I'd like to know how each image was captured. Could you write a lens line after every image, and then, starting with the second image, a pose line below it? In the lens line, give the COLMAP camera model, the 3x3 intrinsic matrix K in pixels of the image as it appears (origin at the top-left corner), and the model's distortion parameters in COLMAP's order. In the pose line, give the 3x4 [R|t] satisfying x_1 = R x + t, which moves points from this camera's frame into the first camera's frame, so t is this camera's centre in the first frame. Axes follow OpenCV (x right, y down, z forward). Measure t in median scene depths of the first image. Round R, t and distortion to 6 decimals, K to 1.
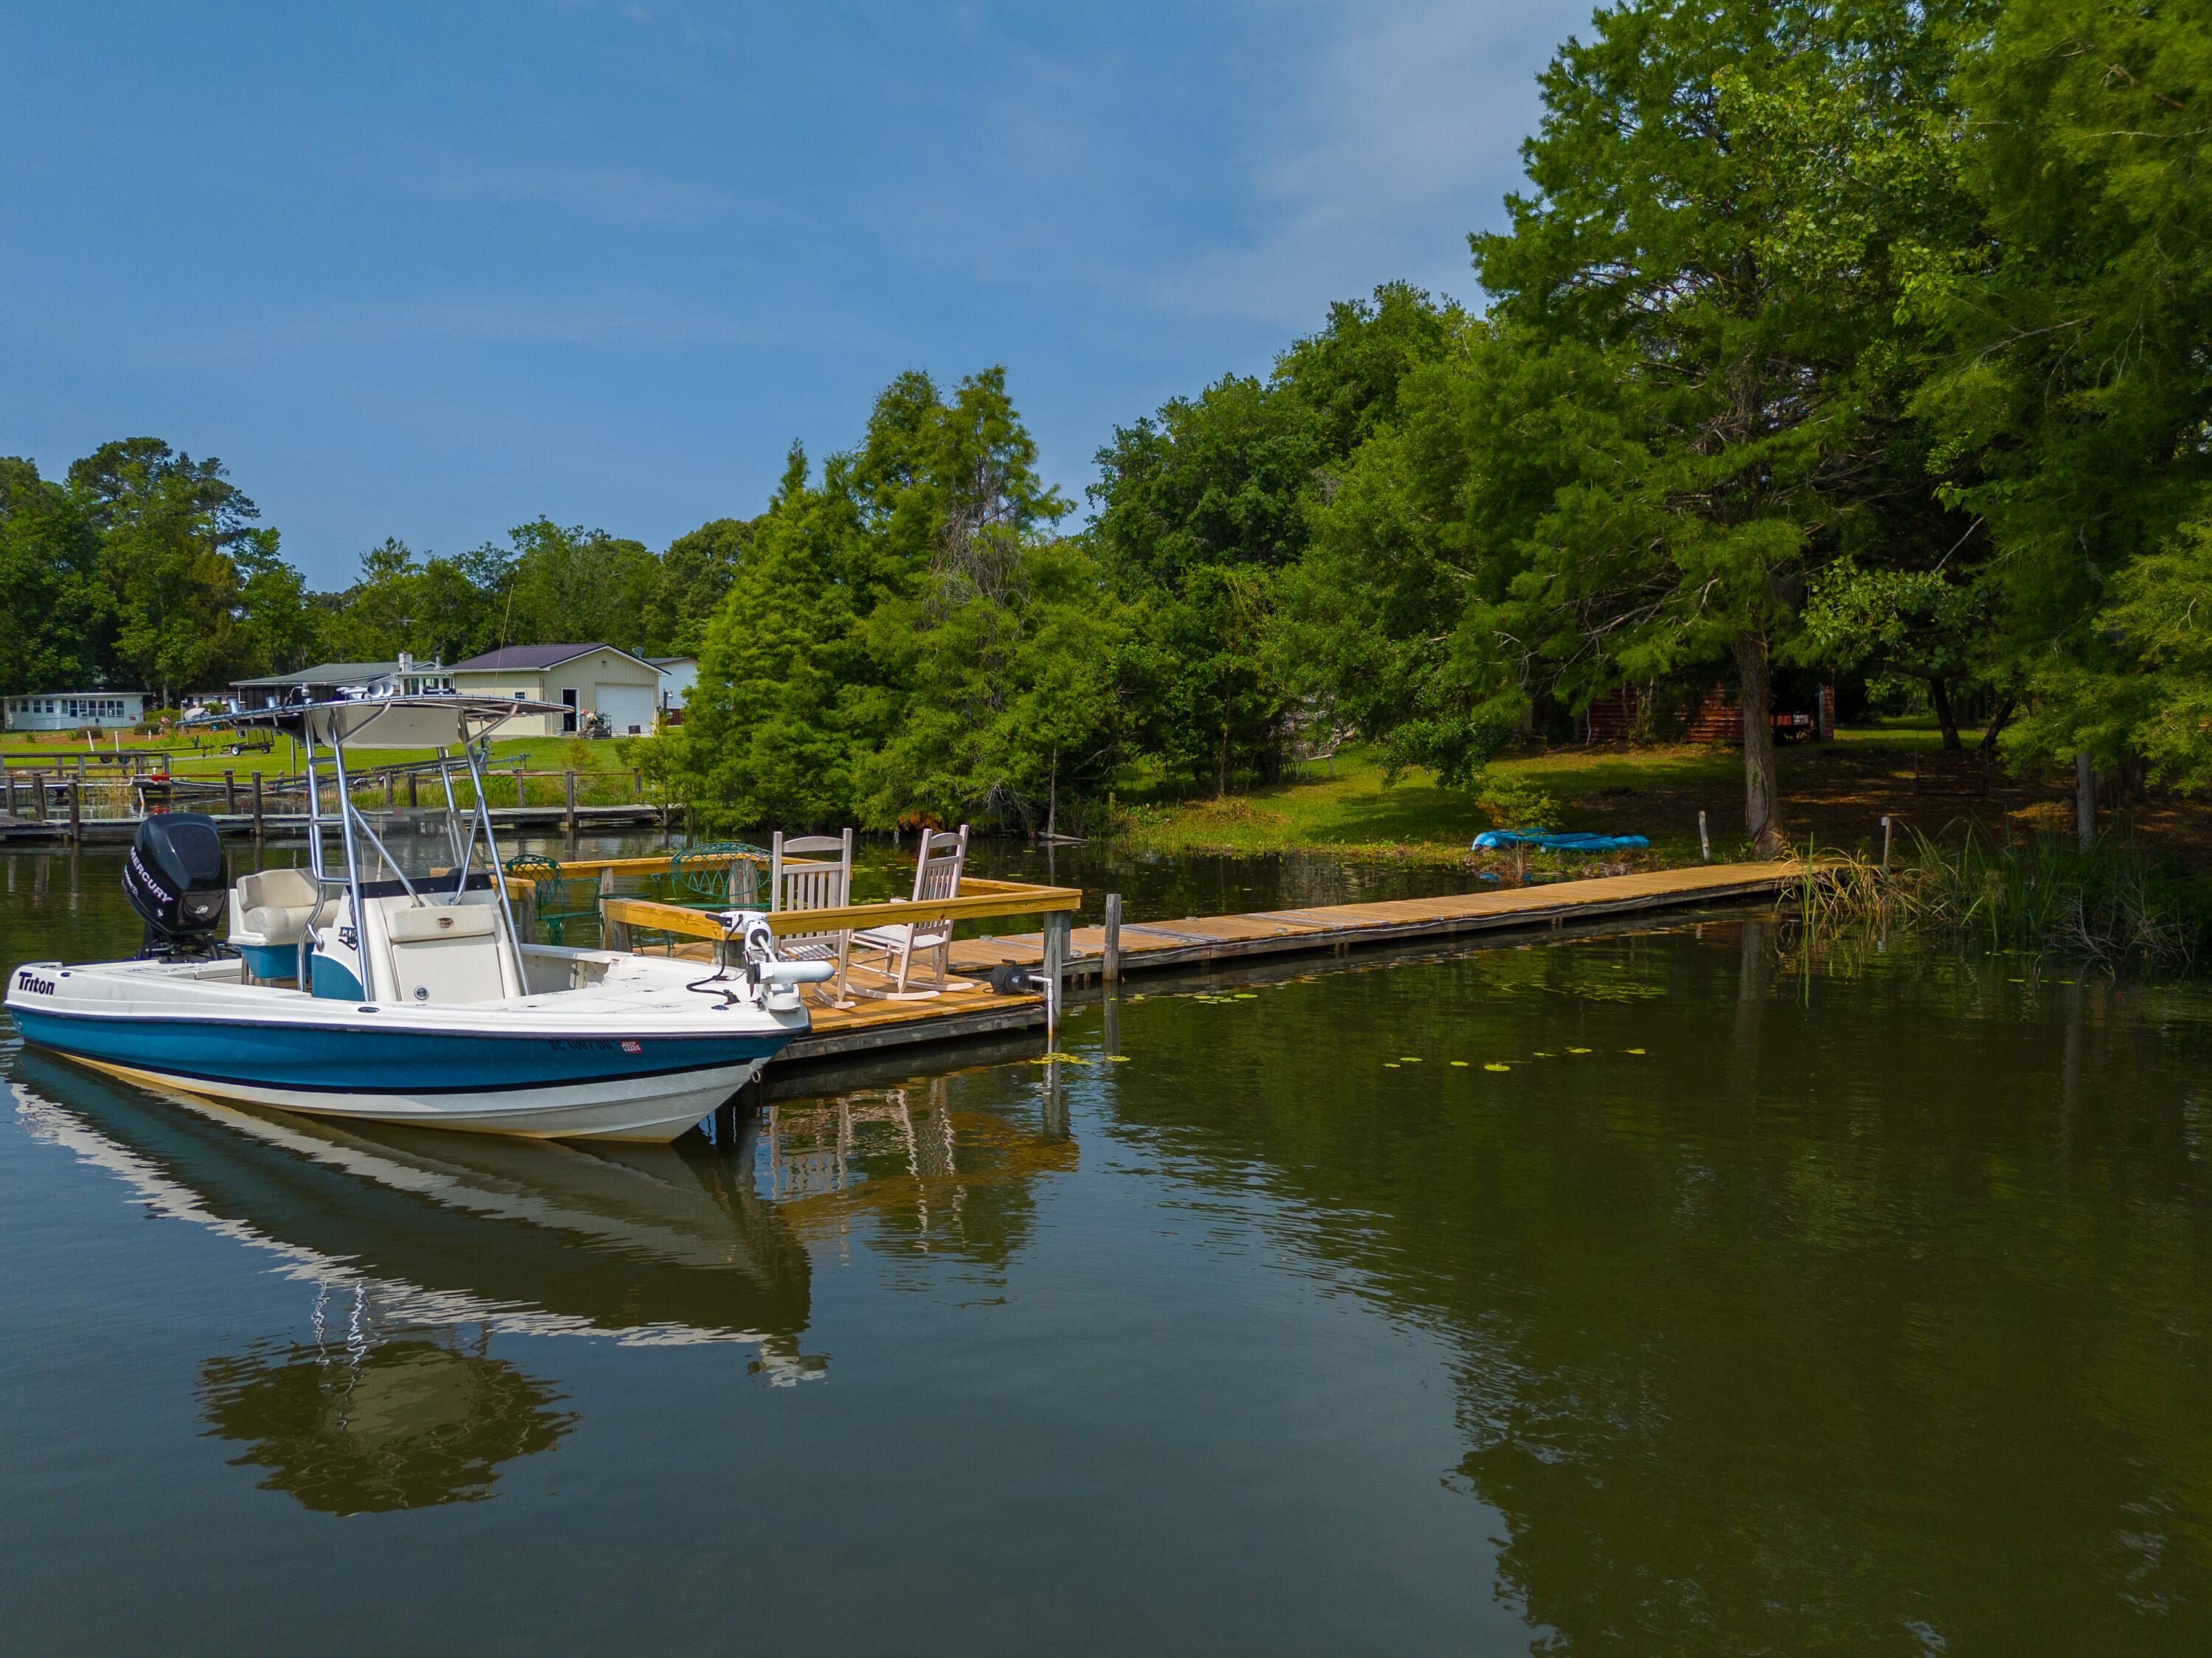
lens RADIAL K [[1682.0, 0, 1106.0], [0, 1682.0, 829.0], [0, 0, 1]] dist [0.070858, -0.001530]
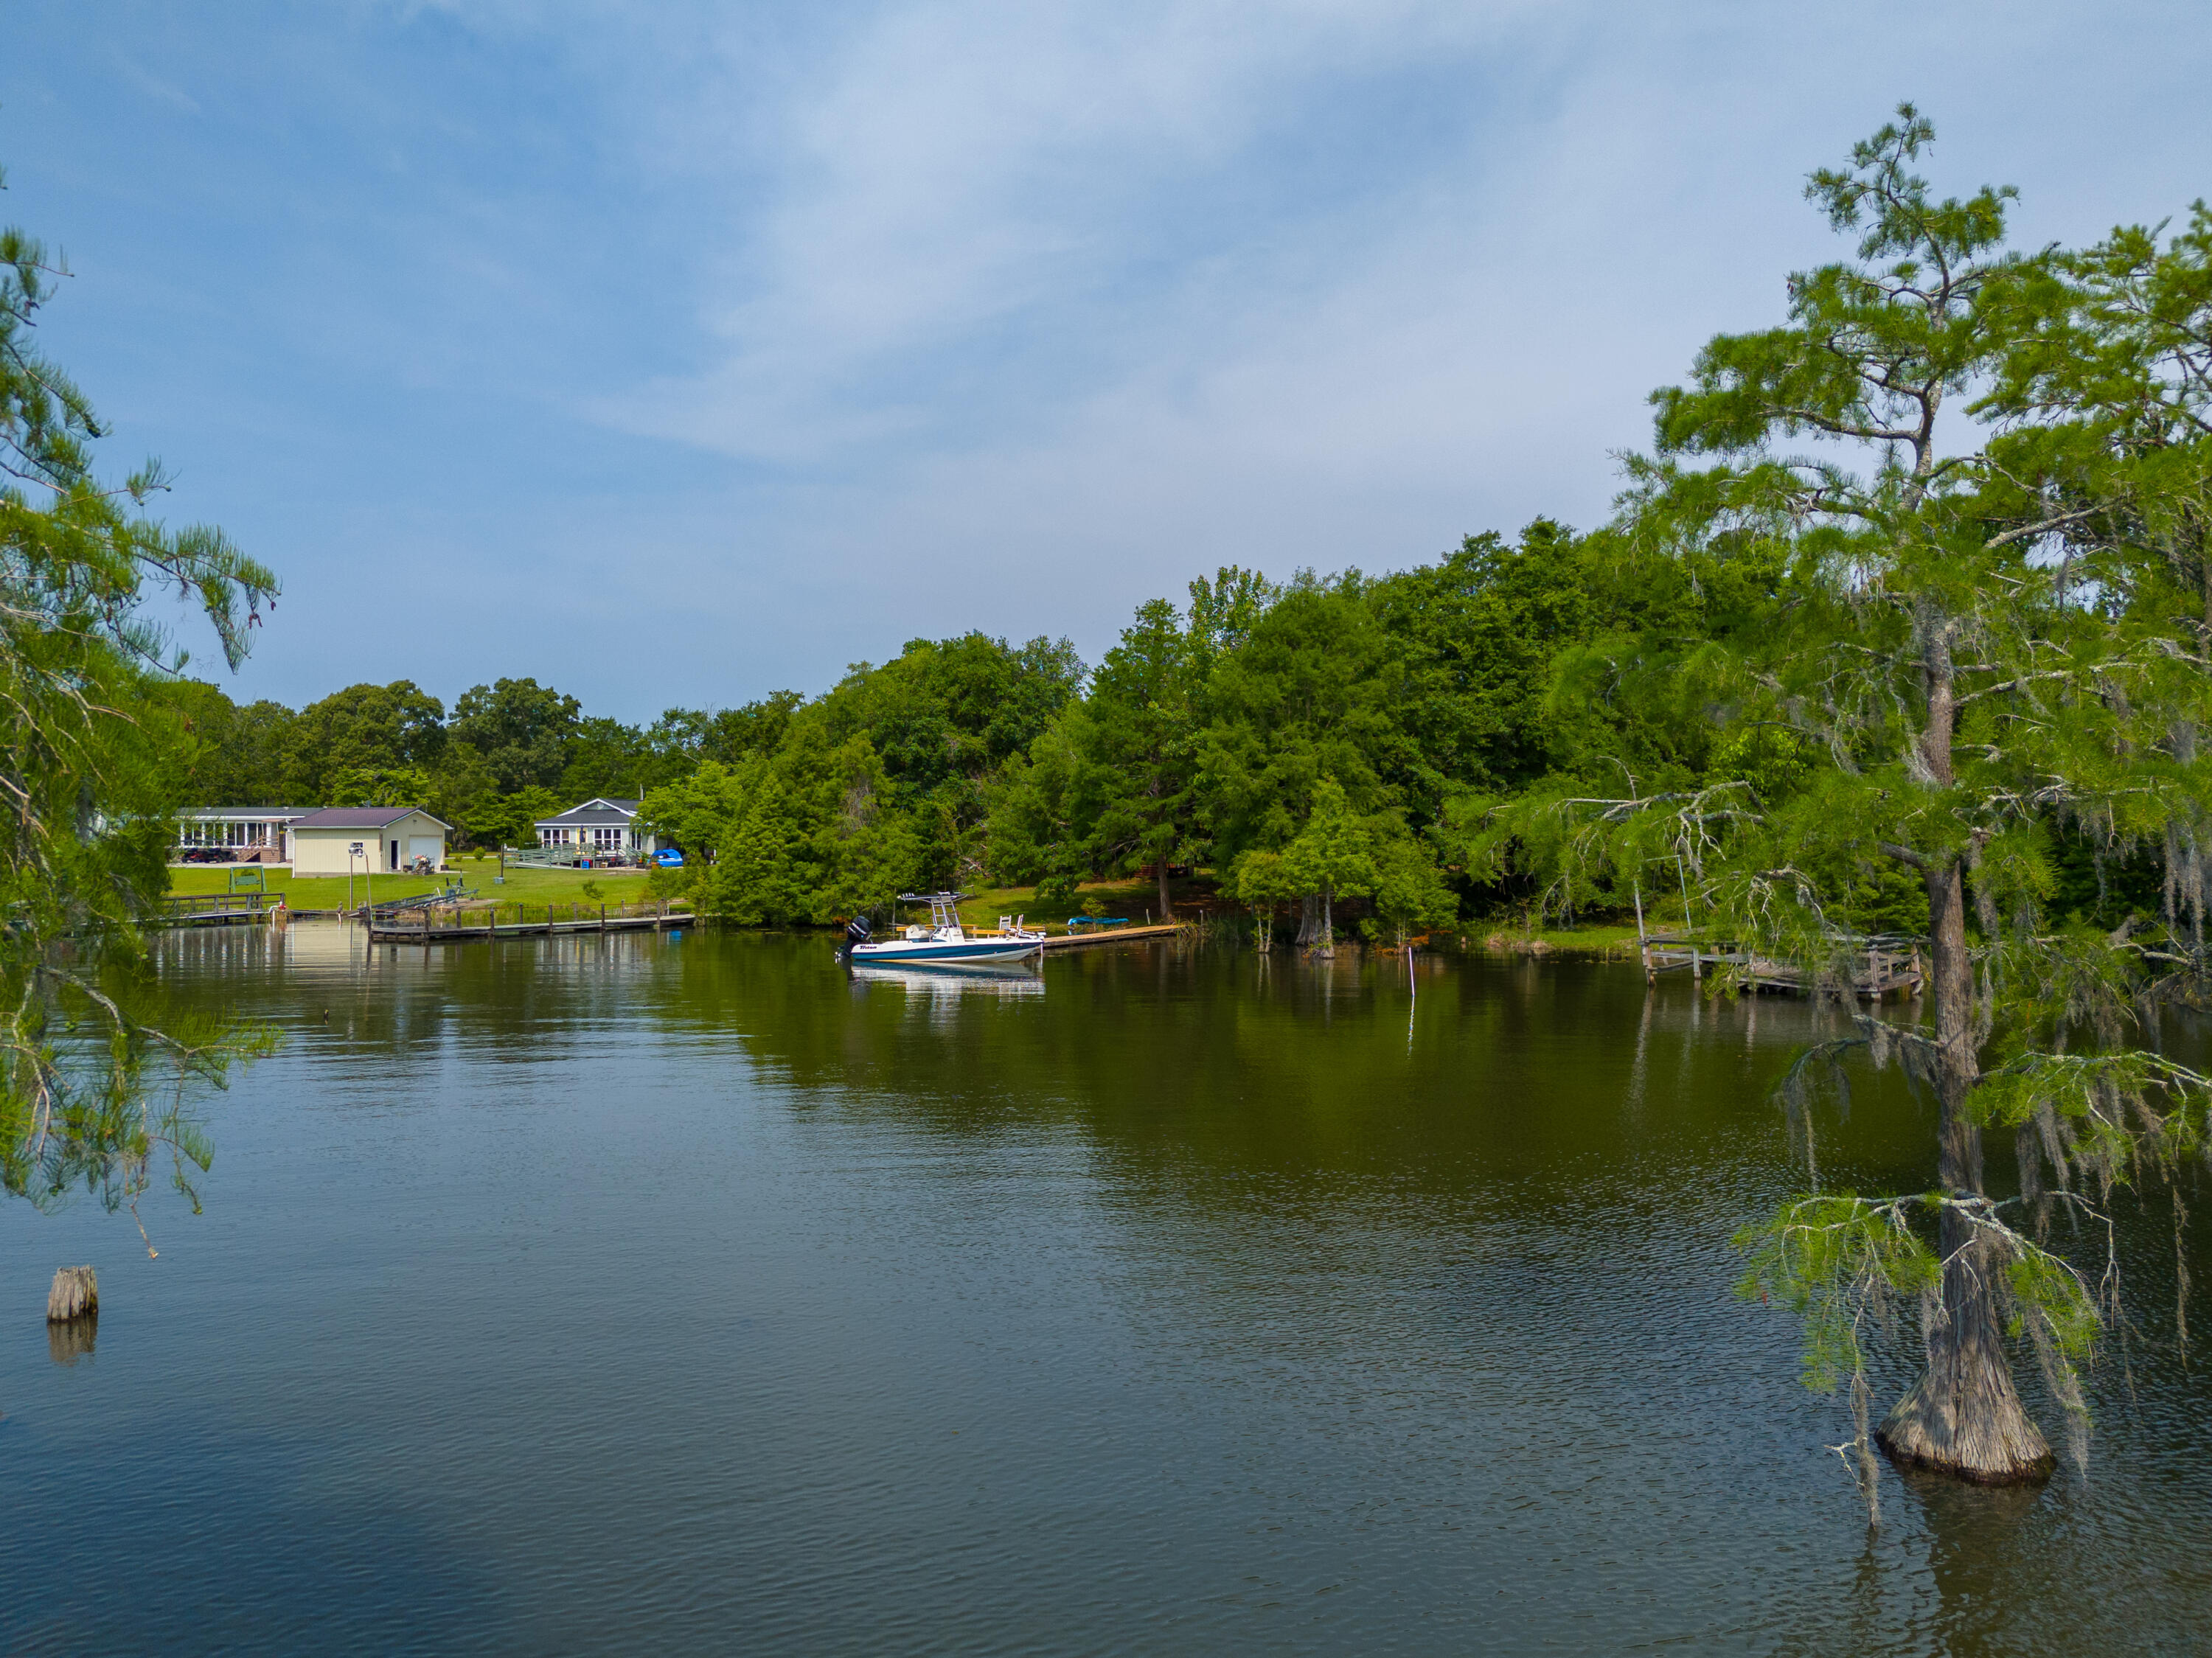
lens RADIAL K [[1682.0, 0, 1106.0], [0, 1682.0, 829.0], [0, 0, 1]] dist [0.070858, -0.001530]
pose [[0.943348, -0.005512, 0.331760, -0.556748], [0.025359, 0.998135, -0.055523, 0.009639], [-0.330835, 0.060791, 0.941729, -1.411963]]
